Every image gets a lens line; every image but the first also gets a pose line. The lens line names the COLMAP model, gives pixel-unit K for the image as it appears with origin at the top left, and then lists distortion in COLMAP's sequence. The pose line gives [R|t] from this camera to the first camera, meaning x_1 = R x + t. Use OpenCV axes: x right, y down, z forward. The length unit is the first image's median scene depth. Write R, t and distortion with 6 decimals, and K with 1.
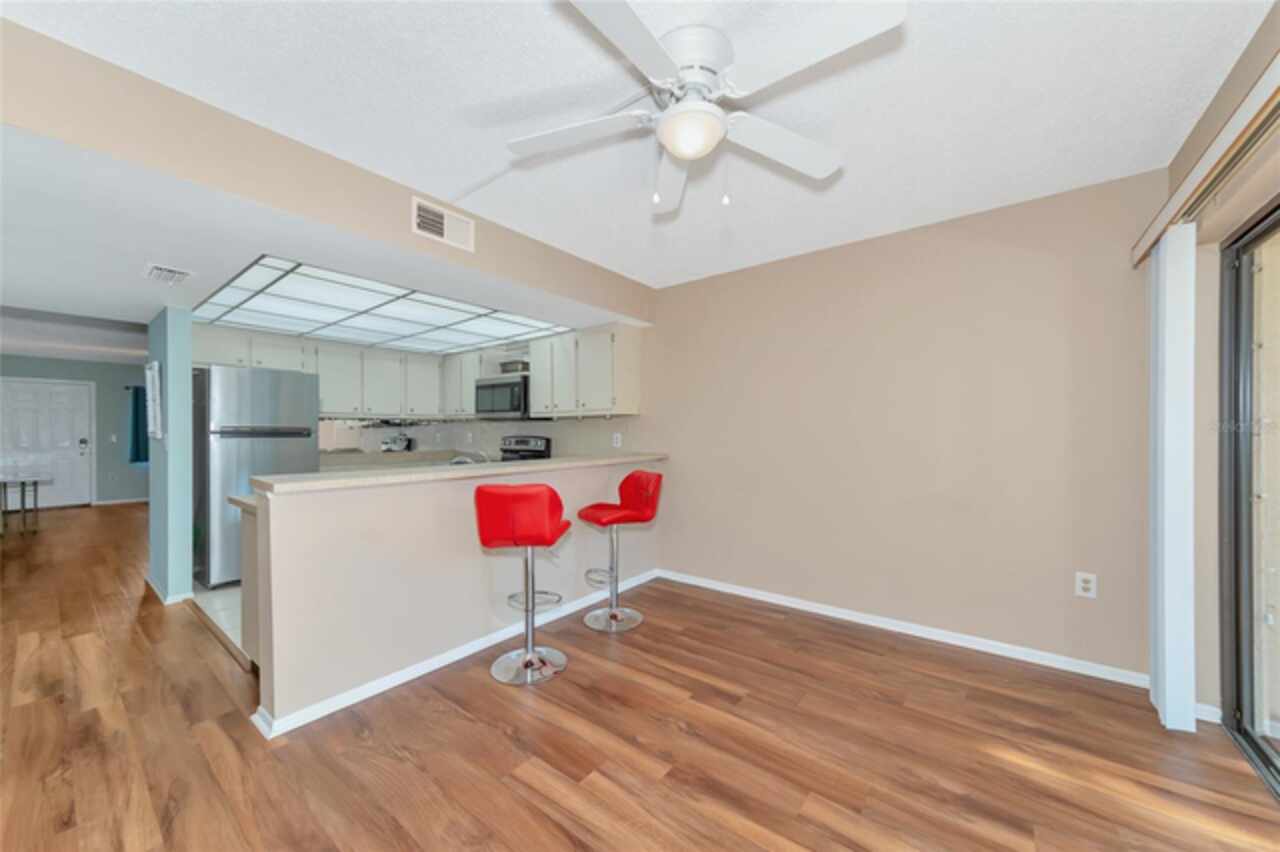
lens RADIAL K [[461.6, 0, 641.8], [0, 461.6, 432.9], [0, 0, 1]] dist [0.002222, -0.000015]
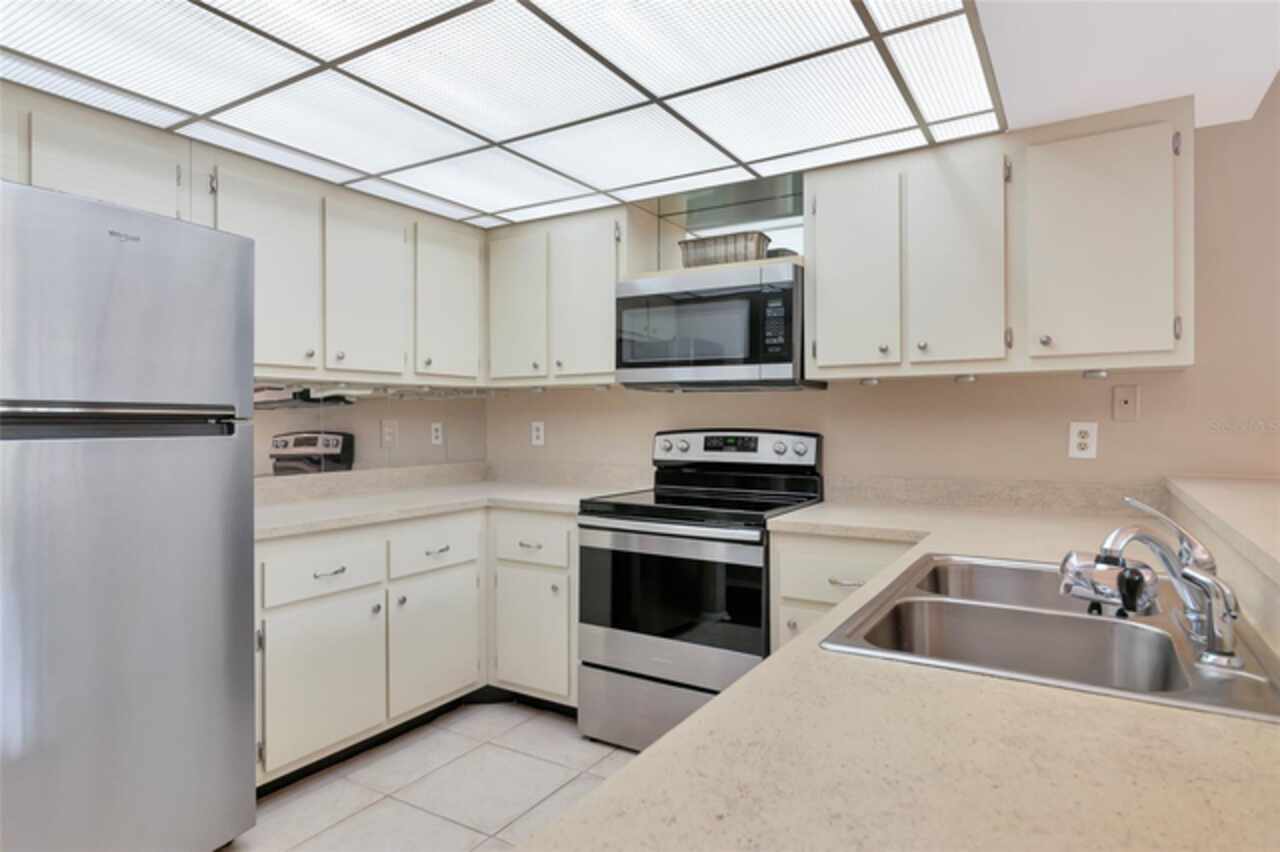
lens RADIAL K [[724.1, 0, 640.0], [0, 724.1, 426.0], [0, 0, 1]] dist [-0.000378, -0.000086]
pose [[0.994907, -0.003025, 0.100749, -0.418818], [0.002238, 0.999966, 0.007930, 0.000013], [-0.100769, -0.007664, 0.994880, 0.407988]]
